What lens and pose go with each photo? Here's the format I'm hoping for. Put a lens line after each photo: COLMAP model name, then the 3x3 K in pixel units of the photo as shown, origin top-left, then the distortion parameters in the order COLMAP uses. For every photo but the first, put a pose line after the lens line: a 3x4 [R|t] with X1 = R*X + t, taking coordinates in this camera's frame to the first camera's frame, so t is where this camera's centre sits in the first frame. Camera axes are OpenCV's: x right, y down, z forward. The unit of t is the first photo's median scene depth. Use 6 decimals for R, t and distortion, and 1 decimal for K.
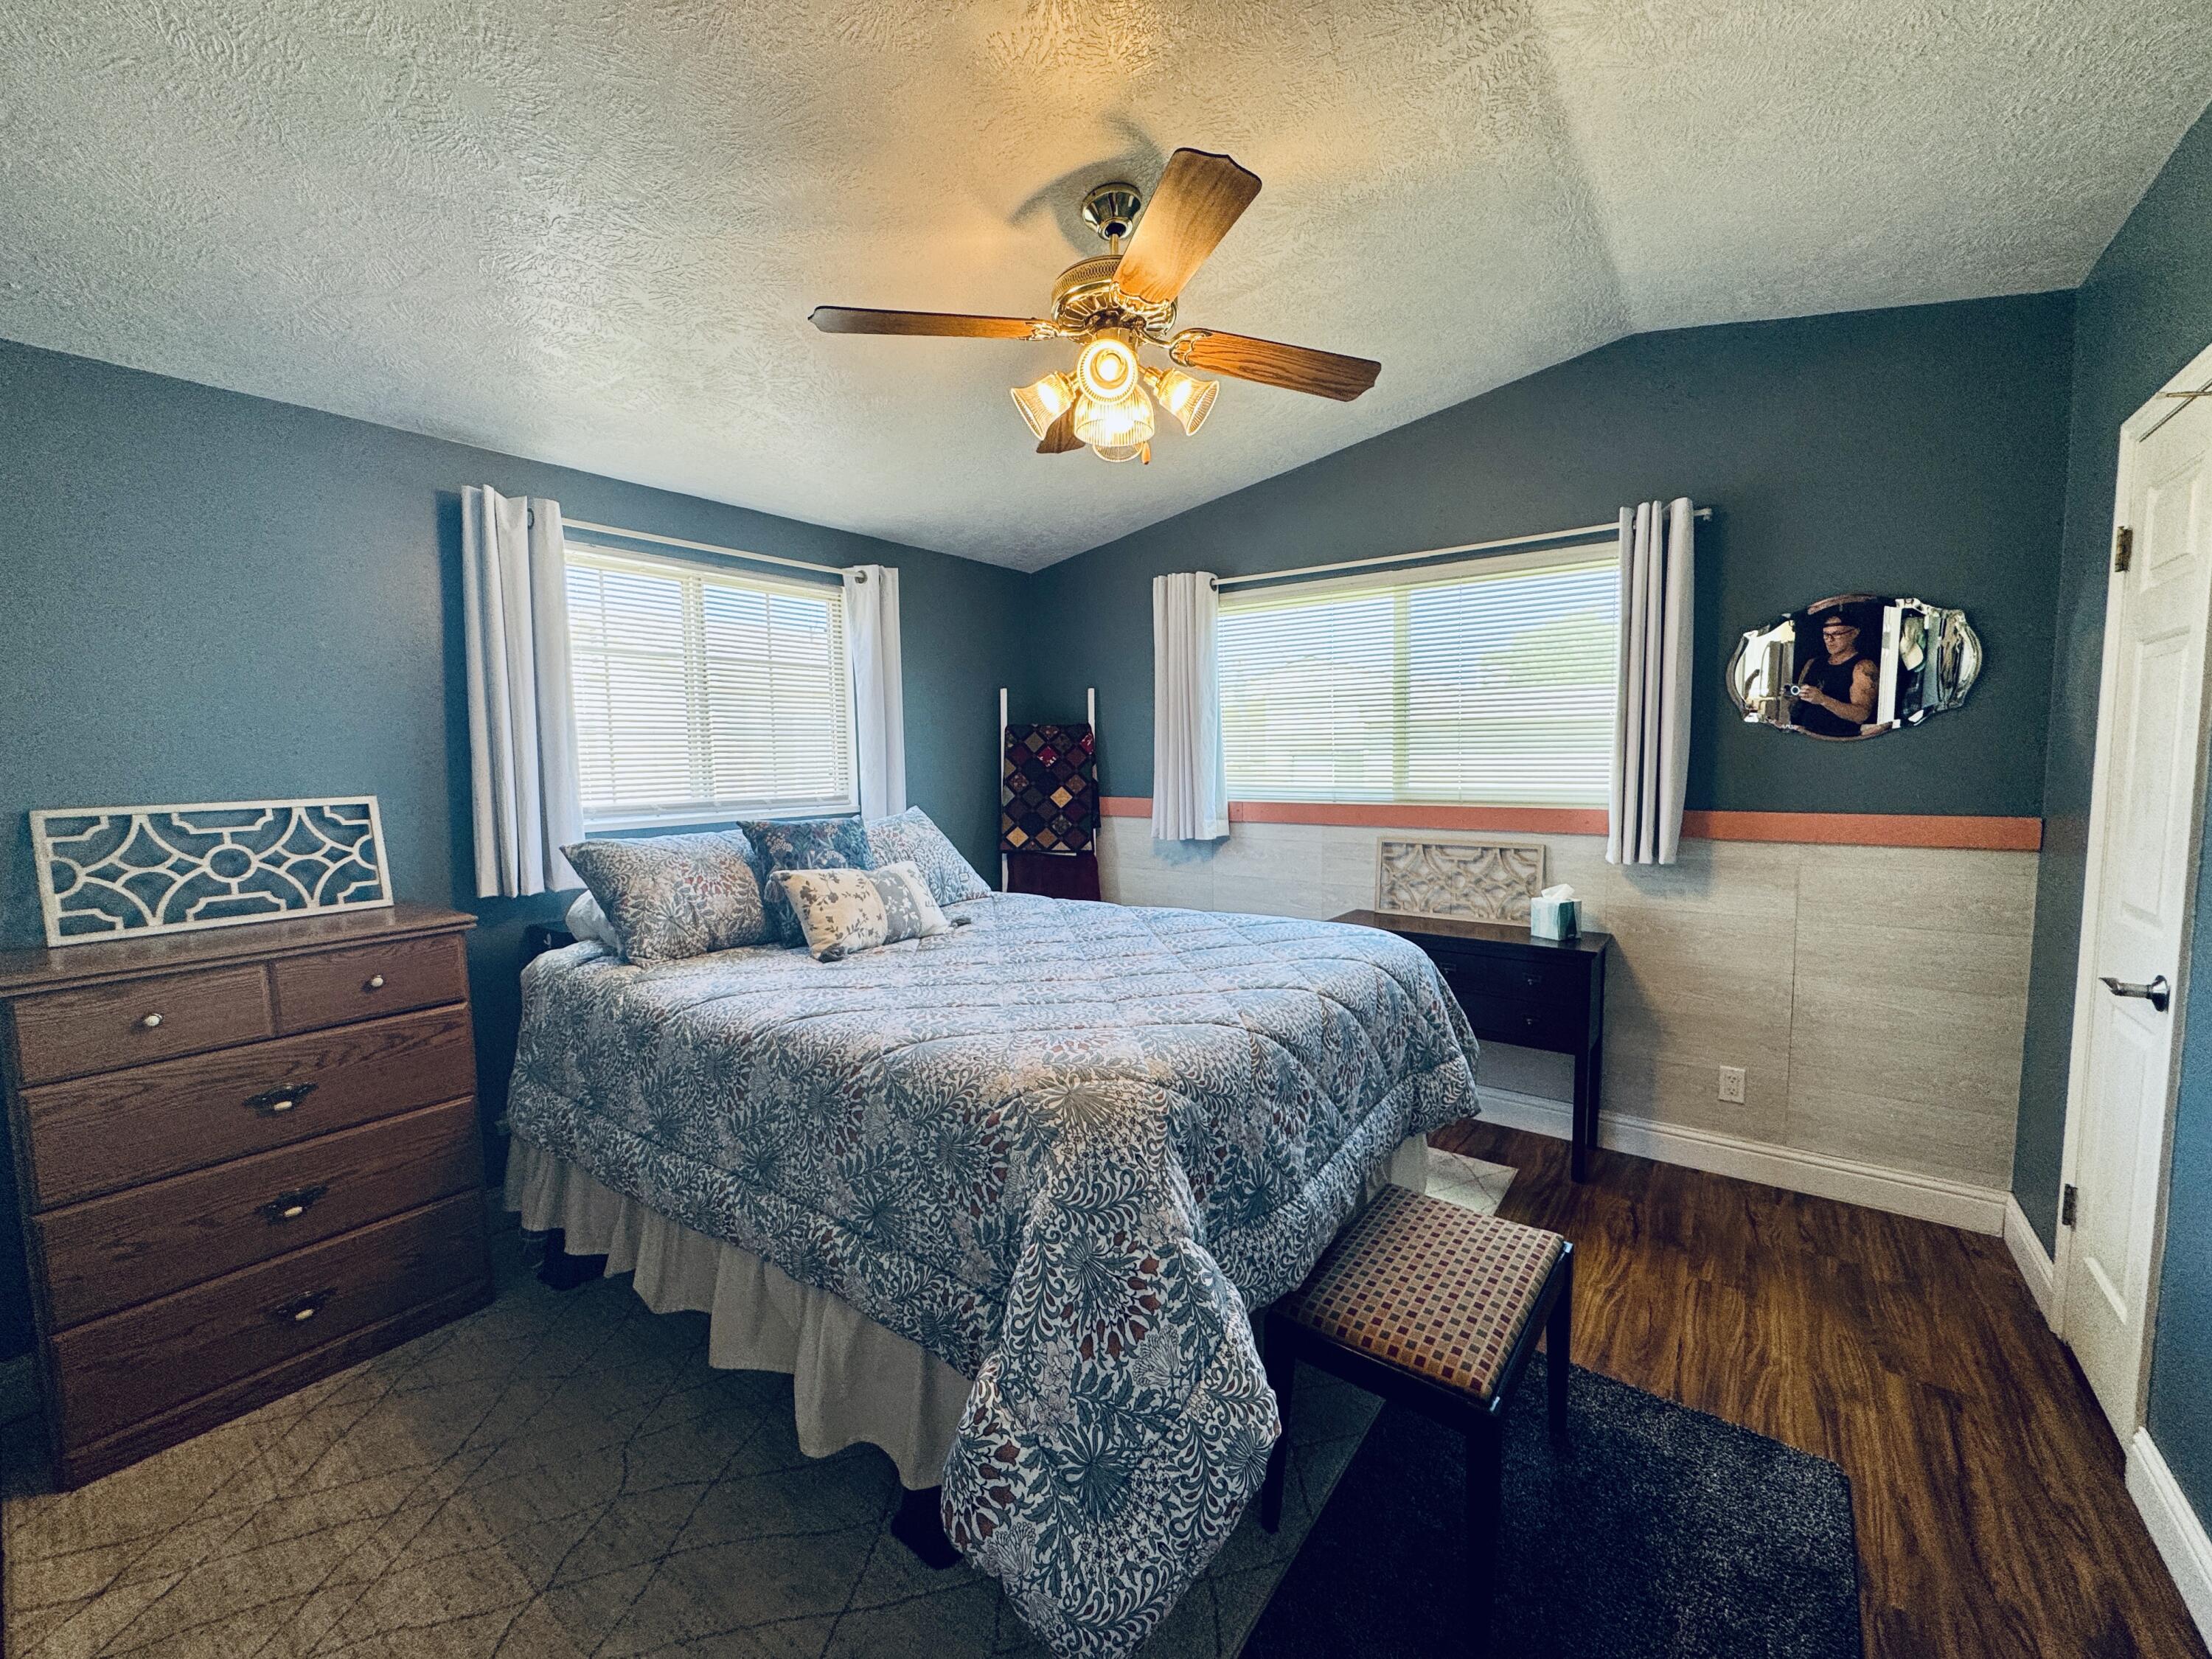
lens RADIAL K [[883.3, 0, 1106.9], [0, 883.3, 826.3], [0, 0, 1]] dist [-0.004493, 0.000099]
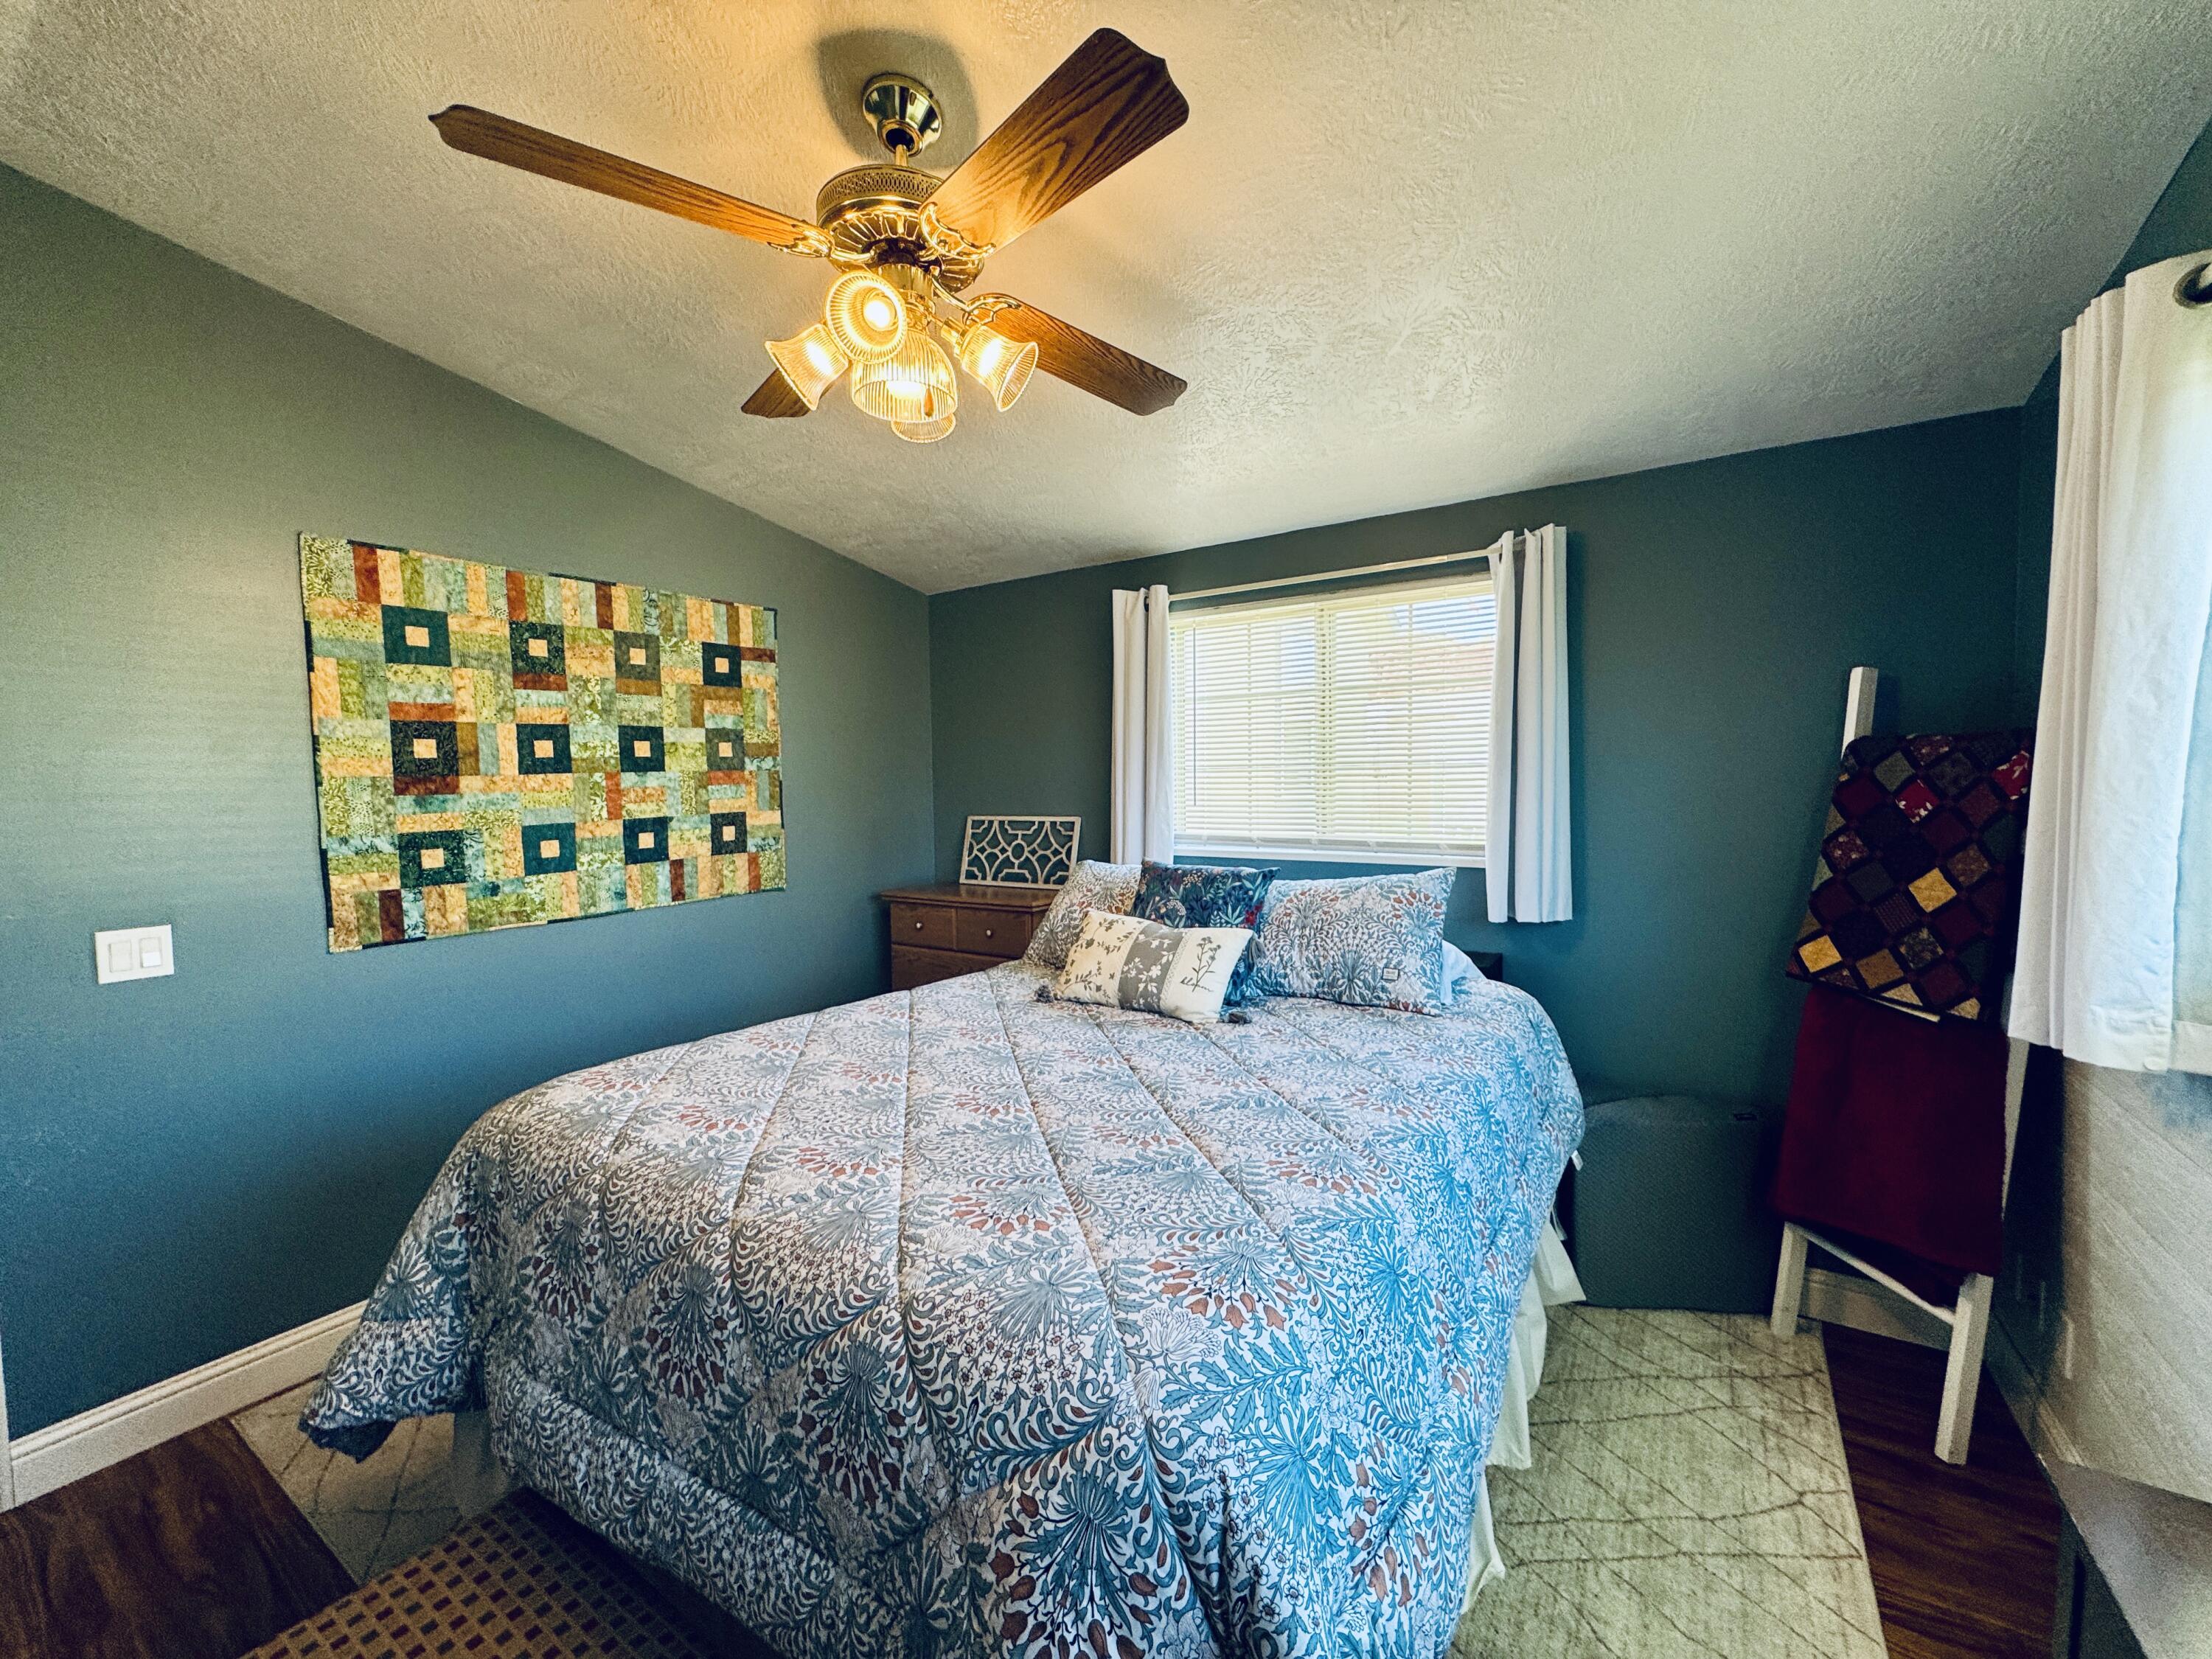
lens RADIAL K [[854.1, 0, 1113.0], [0, 854.1, 849.2], [0, 0, 1]] dist [-0.000417, 0.000045]
pose [[0.072541, 0.084568, -0.993774, 0.668683], [-0.076922, 0.993905, 0.078965, -0.104936], [0.994395, 0.070715, 0.078604, 0.999738]]
